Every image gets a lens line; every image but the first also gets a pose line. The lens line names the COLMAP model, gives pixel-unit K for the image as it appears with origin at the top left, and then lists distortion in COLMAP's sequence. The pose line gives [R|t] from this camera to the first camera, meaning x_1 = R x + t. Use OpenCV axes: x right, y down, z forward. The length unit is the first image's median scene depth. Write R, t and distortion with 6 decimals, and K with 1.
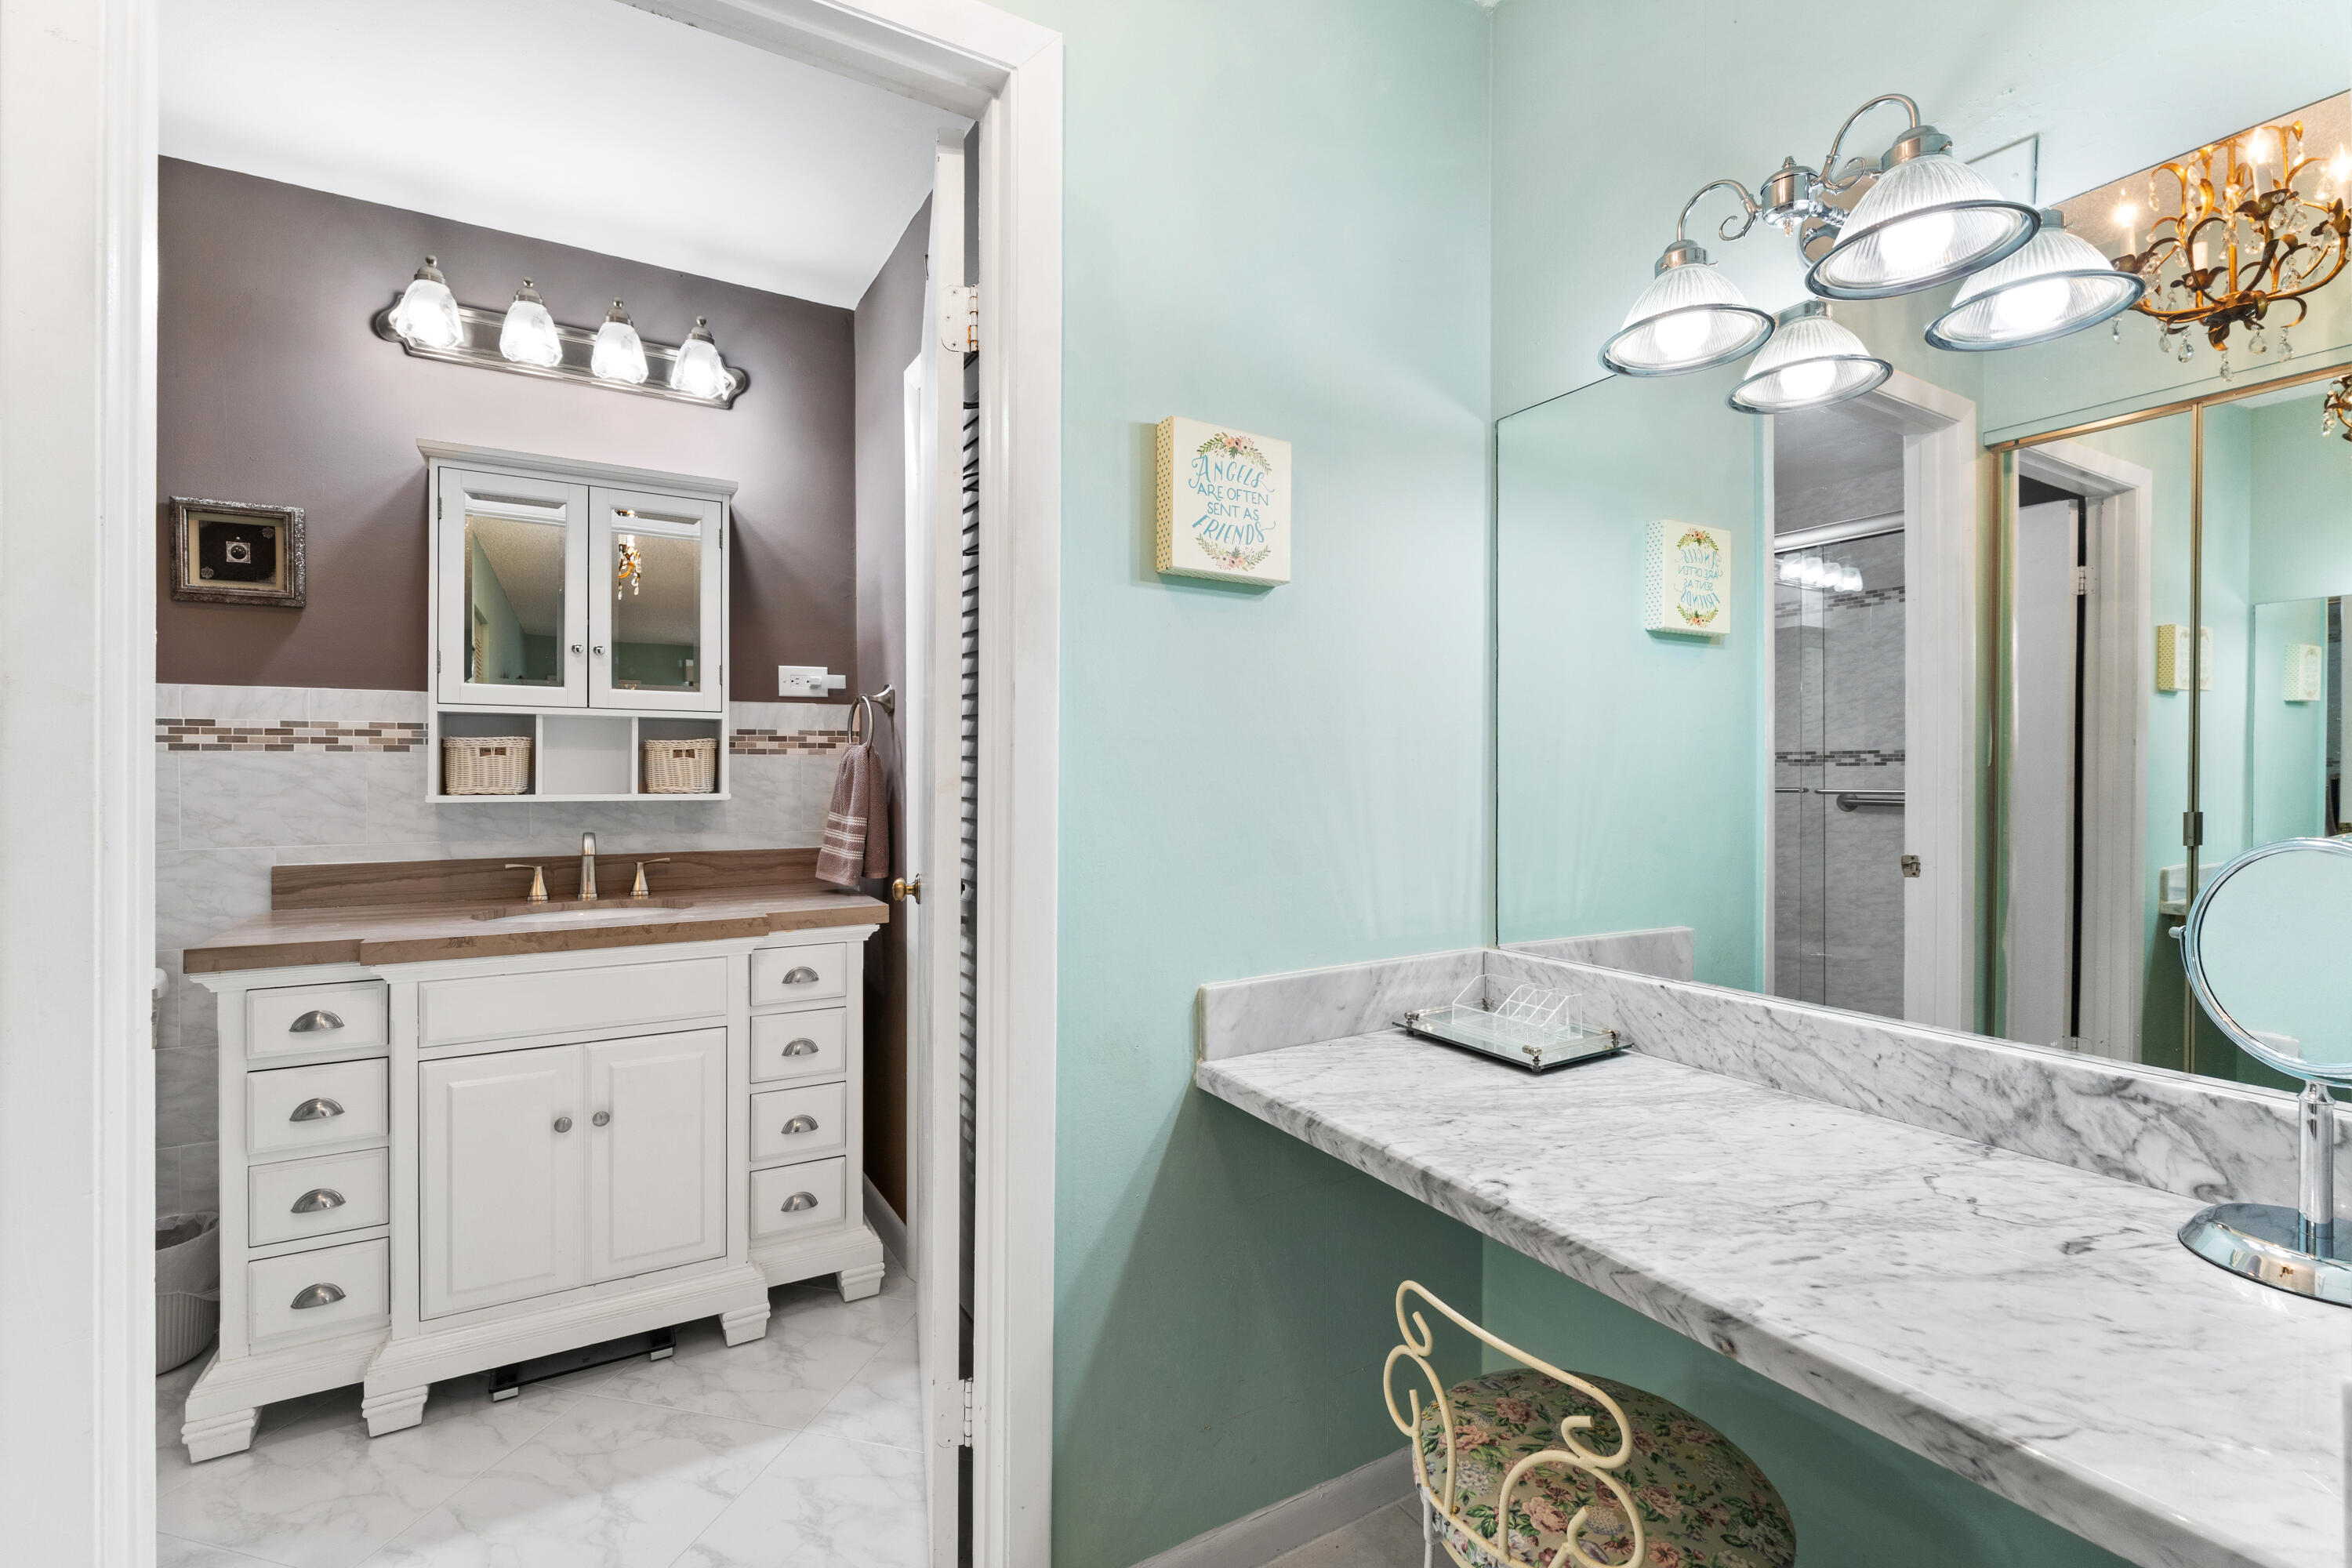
lens RADIAL K [[1020.6, 0, 1180.3], [0, 1020.6, 778.4], [0, 0, 1]] dist [-0.004491, -0.000173]
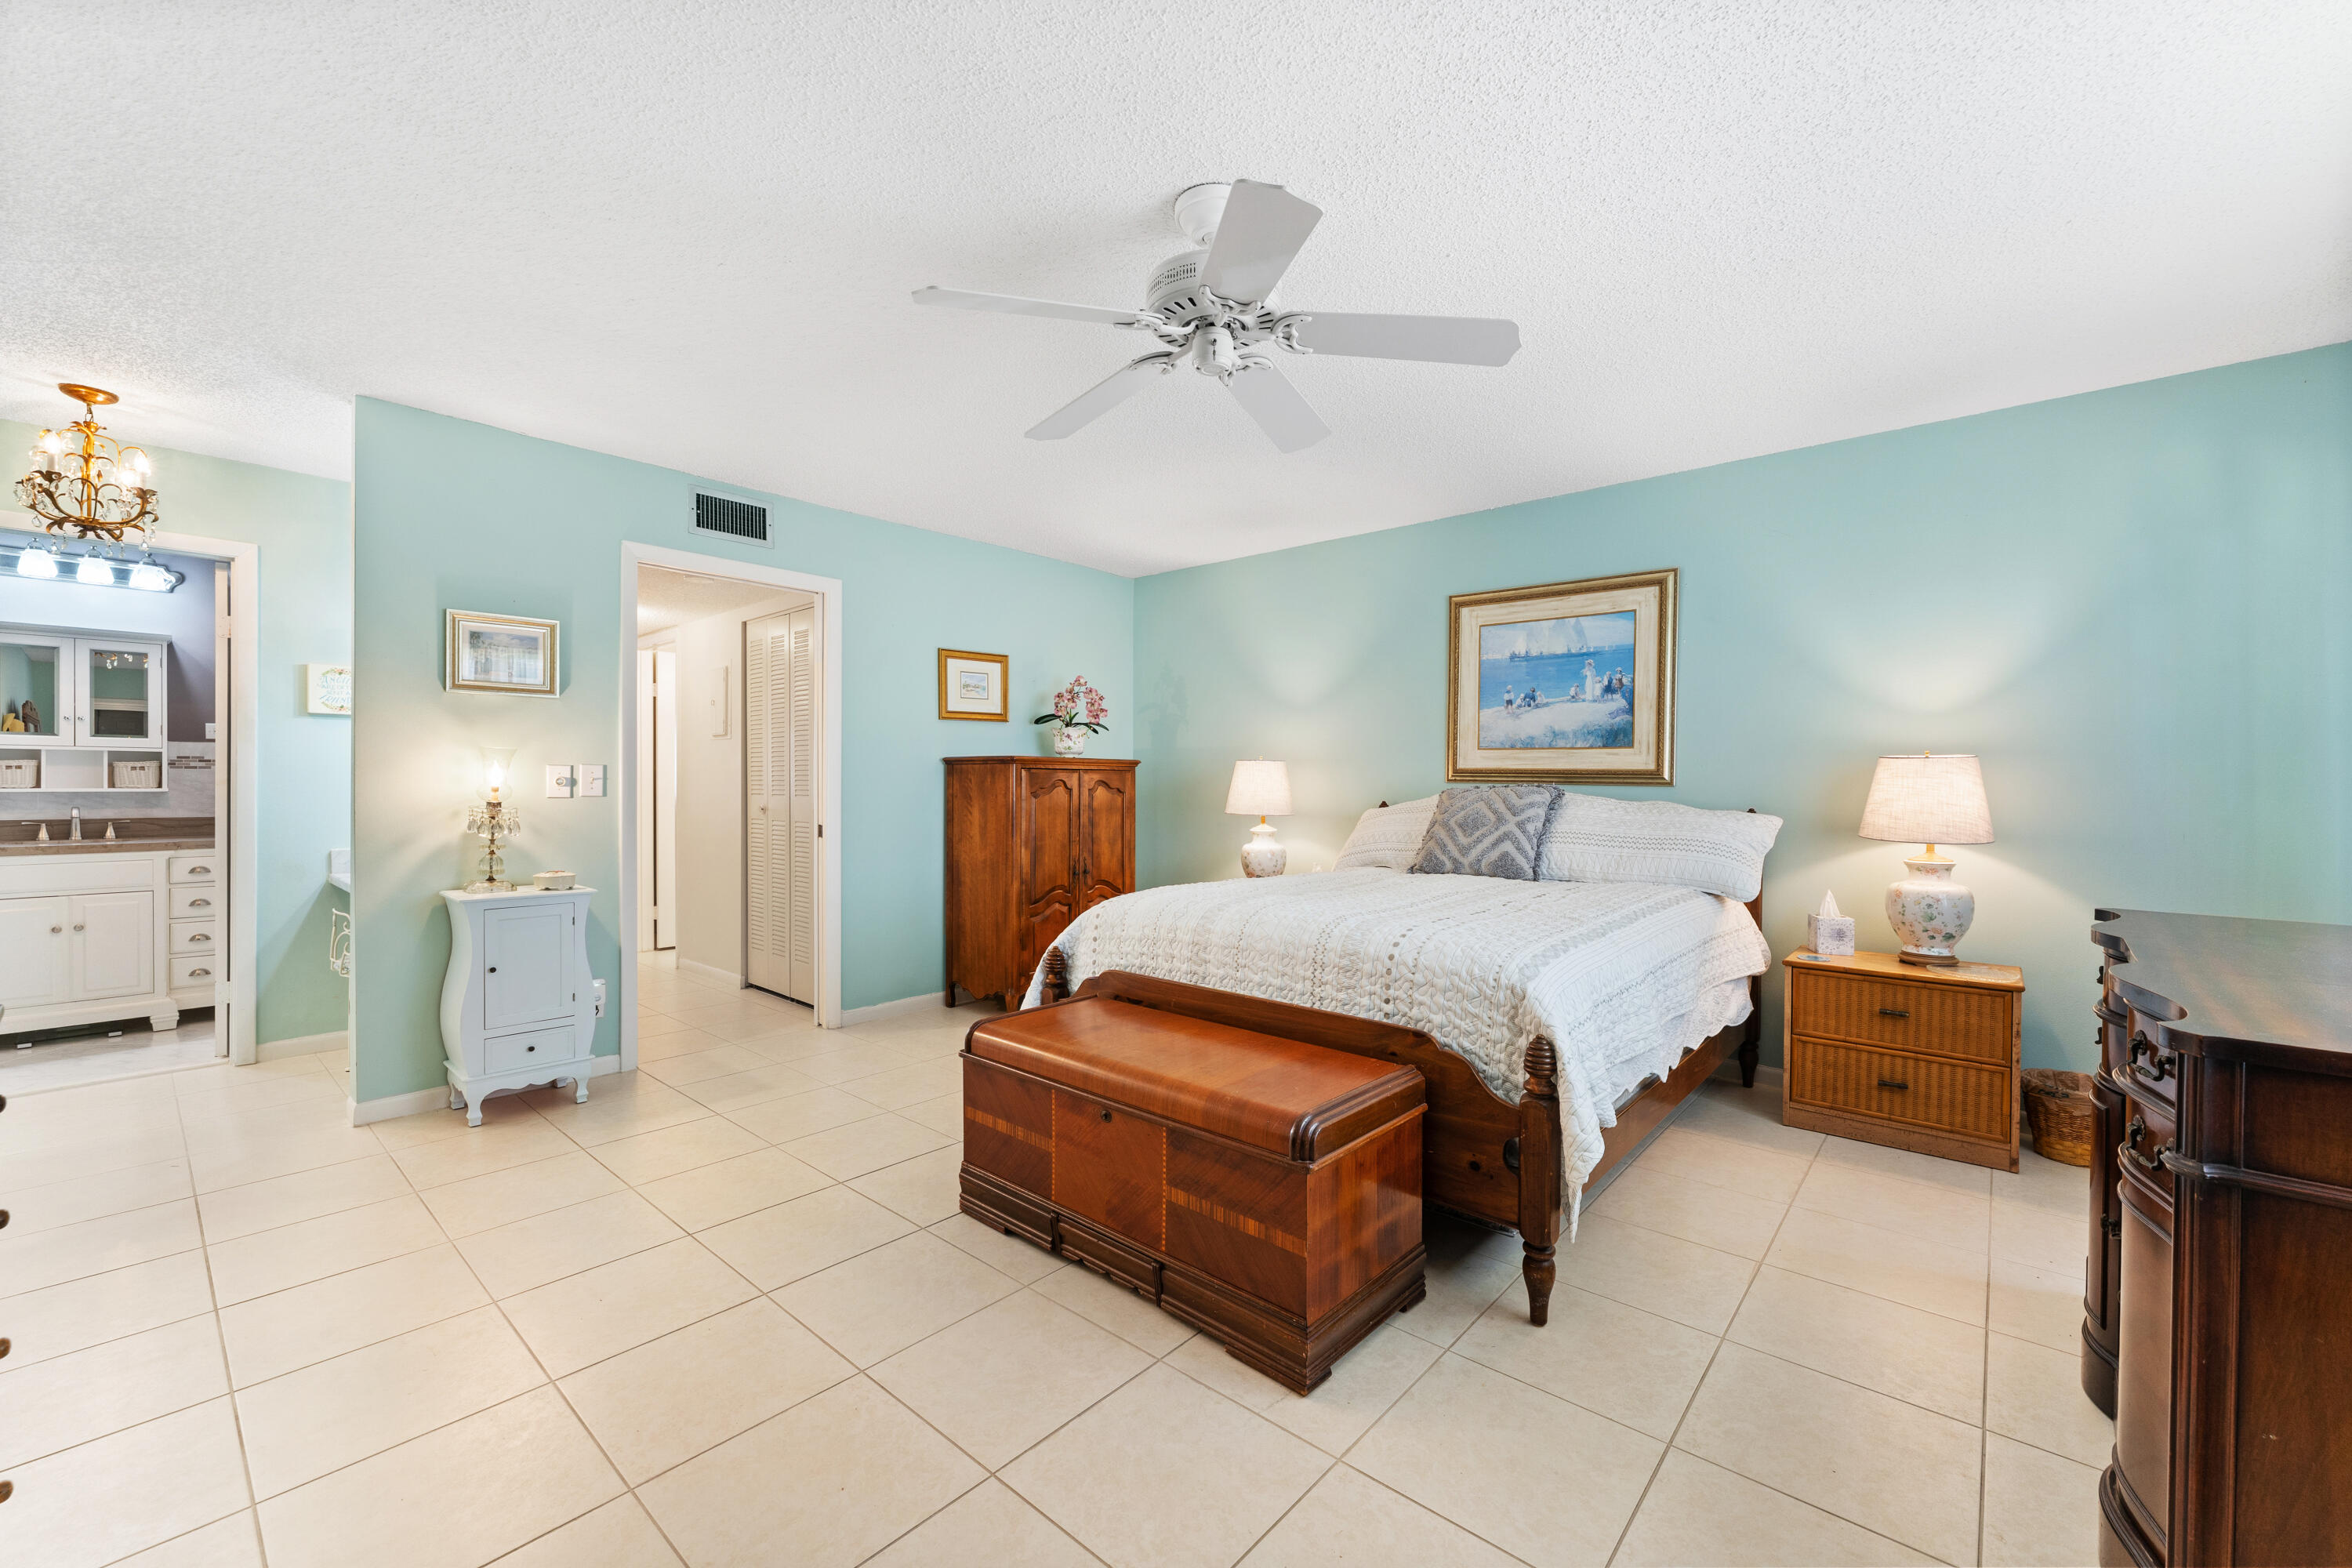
lens RADIAL K [[938.1, 0, 1168.5], [0, 938.1, 783.7], [0, 0, 1]] dist [0.000108, 0.000007]
pose [[0.952563, -0.001976, 0.304335, 0.923671], [0.001418, 0.999997, 0.002054, 0.005064], [-0.304338, -0.001525, 0.952563, -1.442450]]
